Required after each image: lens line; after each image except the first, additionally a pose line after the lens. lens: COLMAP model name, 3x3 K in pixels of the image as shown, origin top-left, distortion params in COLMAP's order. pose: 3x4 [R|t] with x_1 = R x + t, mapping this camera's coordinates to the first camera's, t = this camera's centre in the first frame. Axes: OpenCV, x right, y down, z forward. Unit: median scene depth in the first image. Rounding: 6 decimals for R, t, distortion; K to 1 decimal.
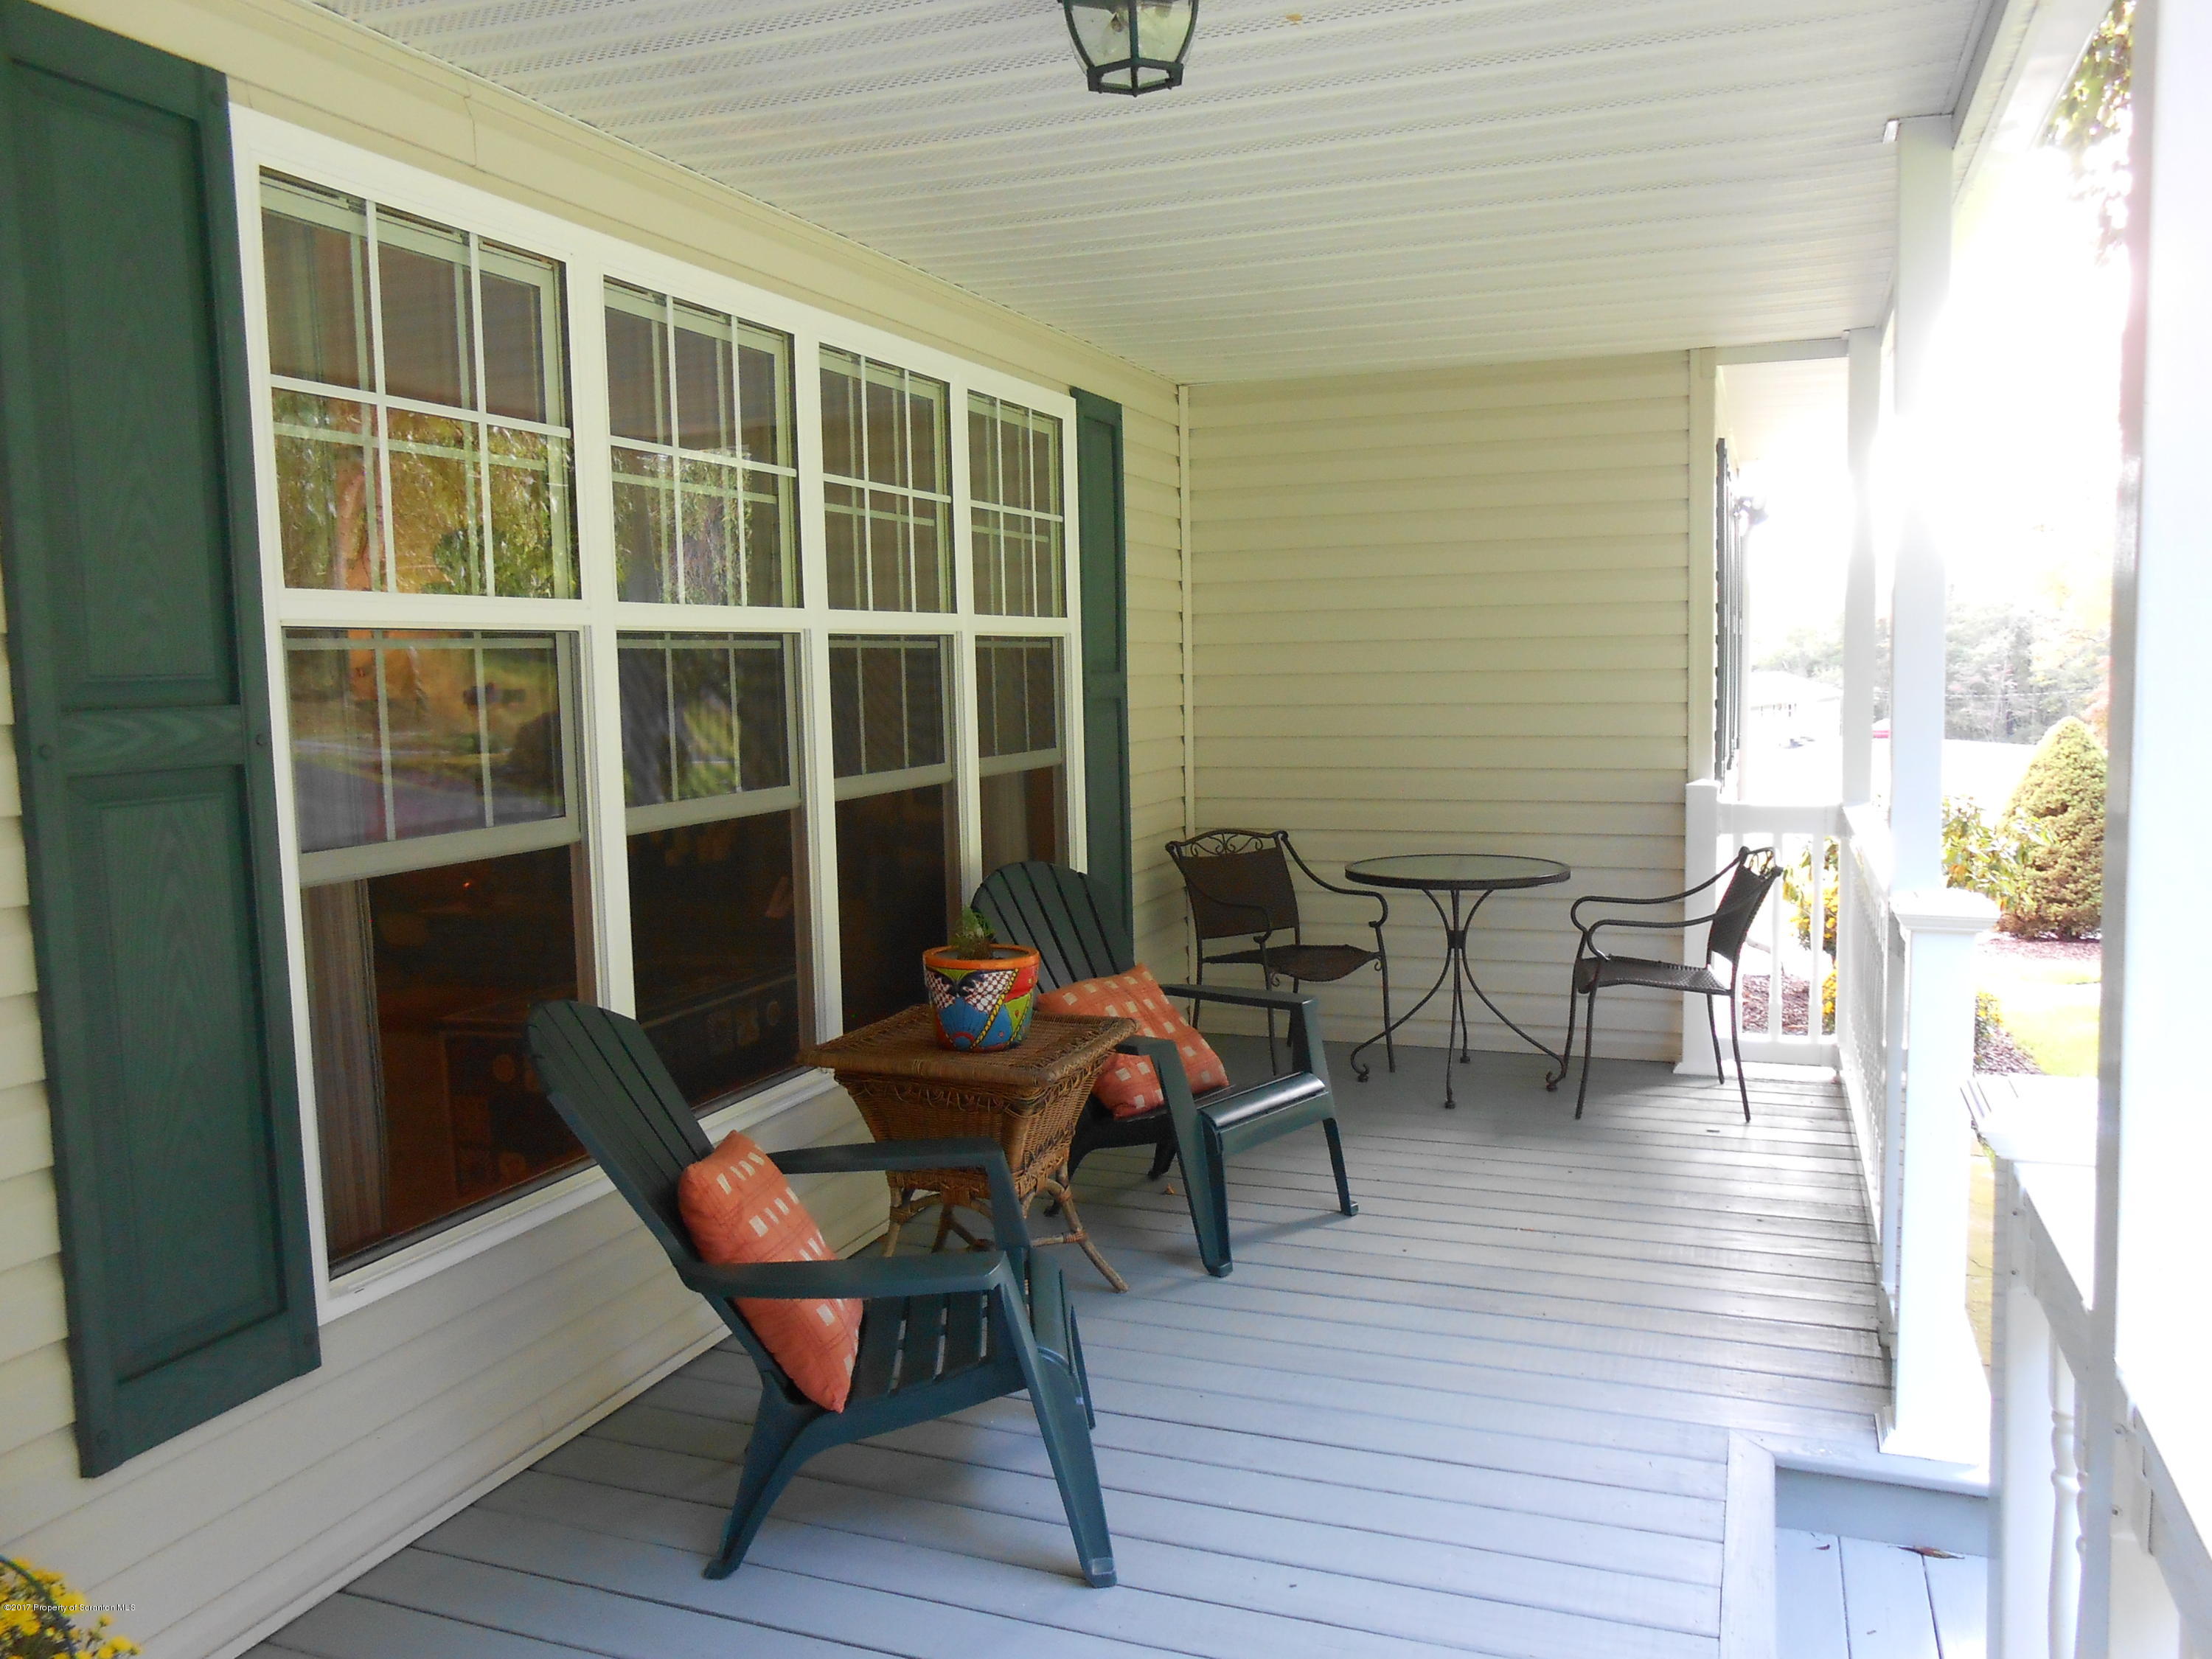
lens RADIAL K [[1724.3, 0, 1103.1], [0, 1724.3, 841.8], [0, 0, 1]] dist [-0.007546, 0.021616]
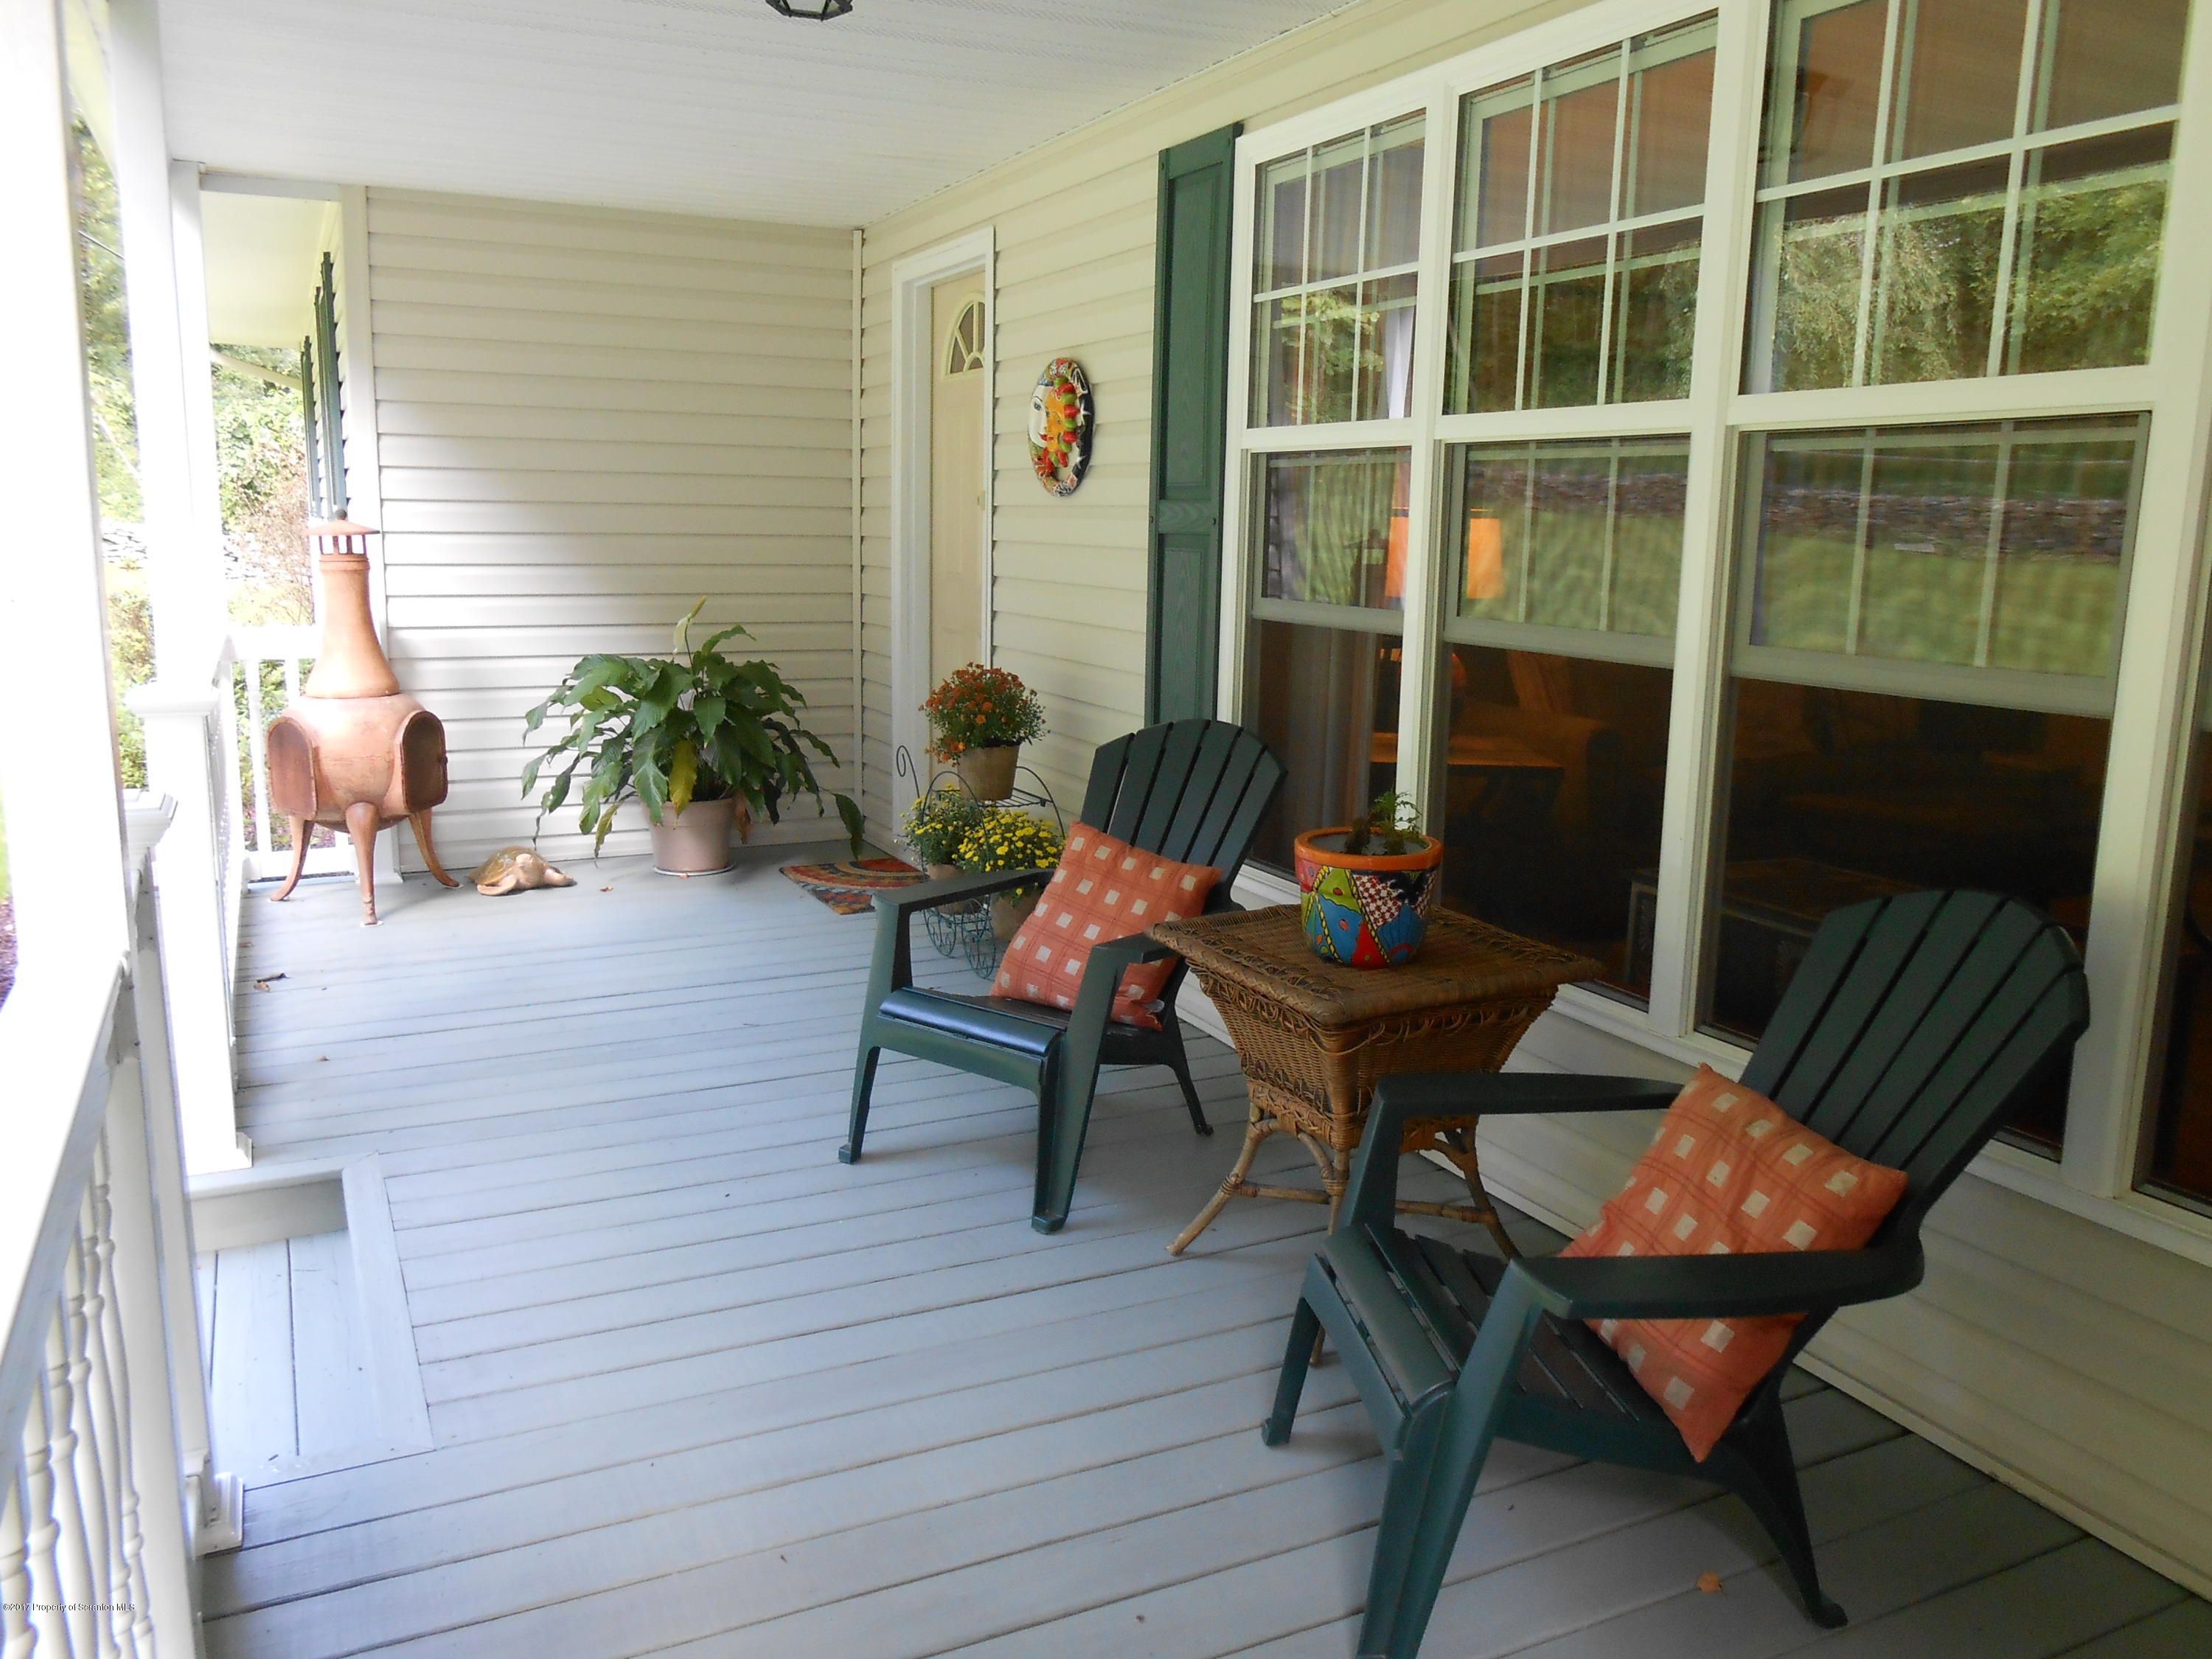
lens RADIAL K [[1724.3, 0, 1100.8], [0, 1724.3, 820.4], [0, 0, 1]] dist [-0.007546, 0.021616]
pose [[-0.690764, 0.162506, -0.704582, 0.735734], [-0.051574, 0.960864, 0.272177, -0.200474], [0.721238, 0.224349, -0.655350, 1.803871]]
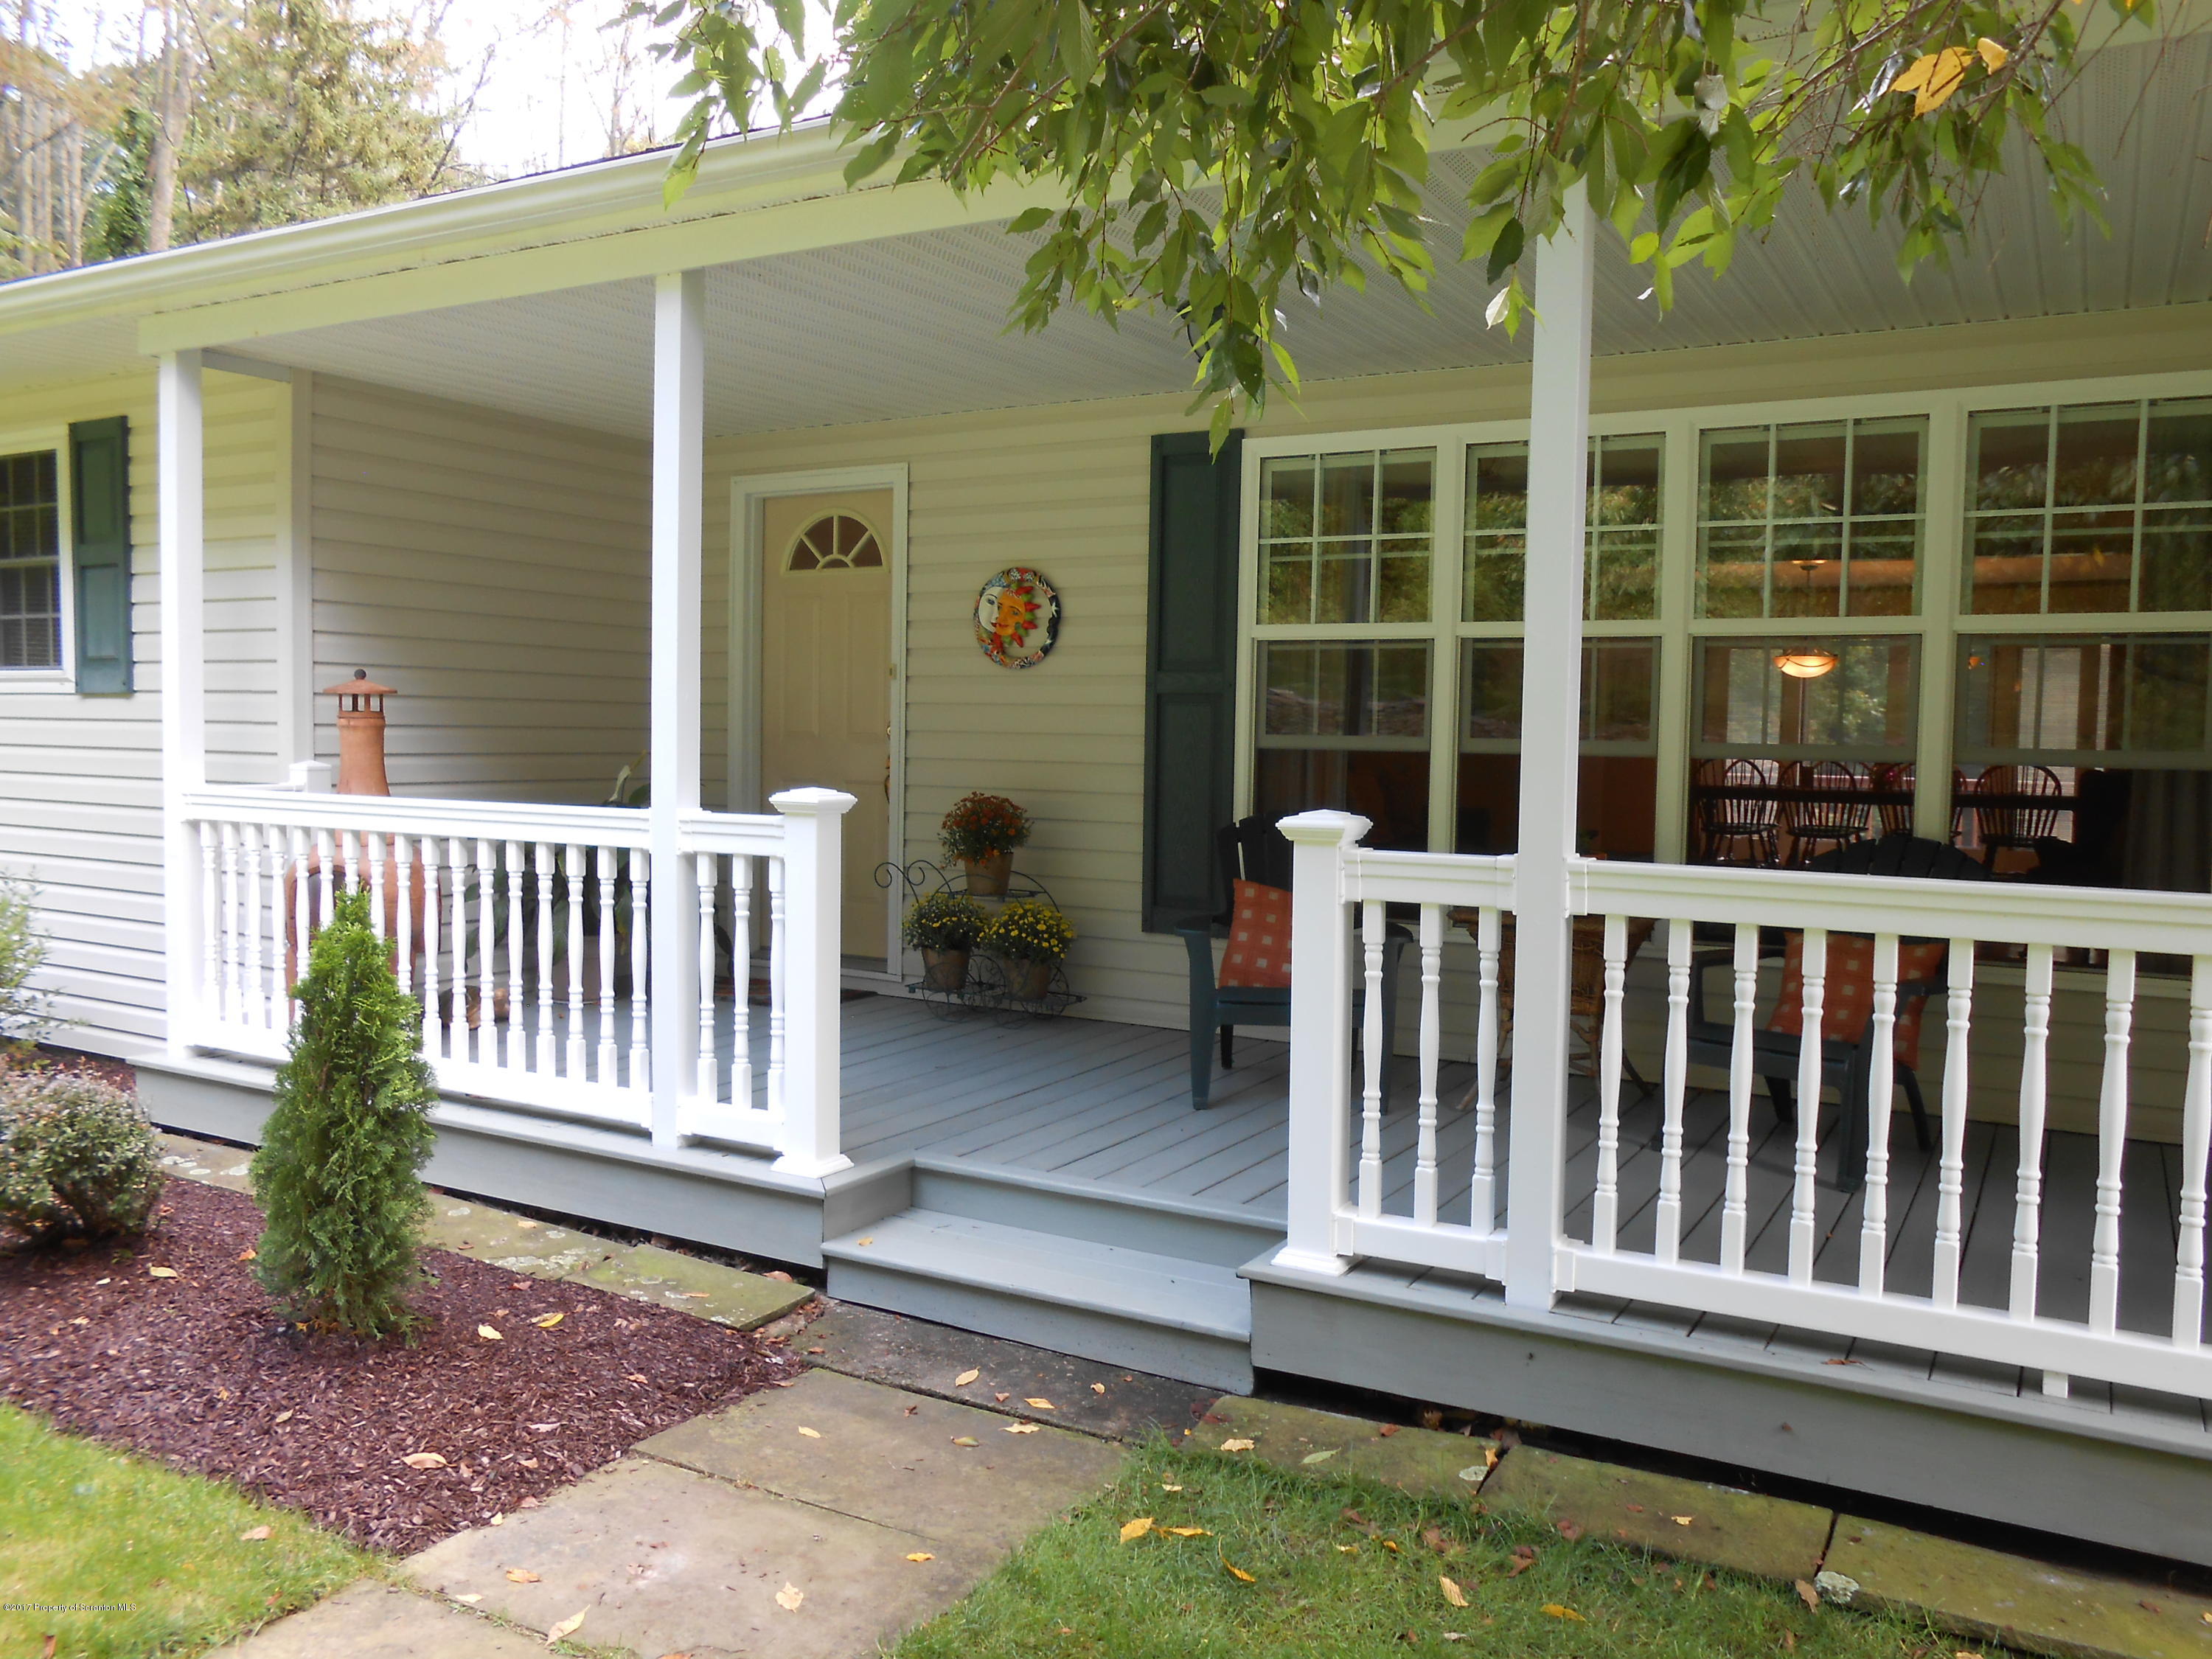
lens RADIAL K [[1724.3, 0, 1105.6], [0, 1724.3, 825.3], [0, 0, 1]] dist [-0.007546, 0.021616]
pose [[-0.161452, 0.102943, -0.981497, 1.784752], [-0.101692, 0.987515, 0.120302, -0.121577], [0.981627, 0.119233, -0.148968, 1.044736]]
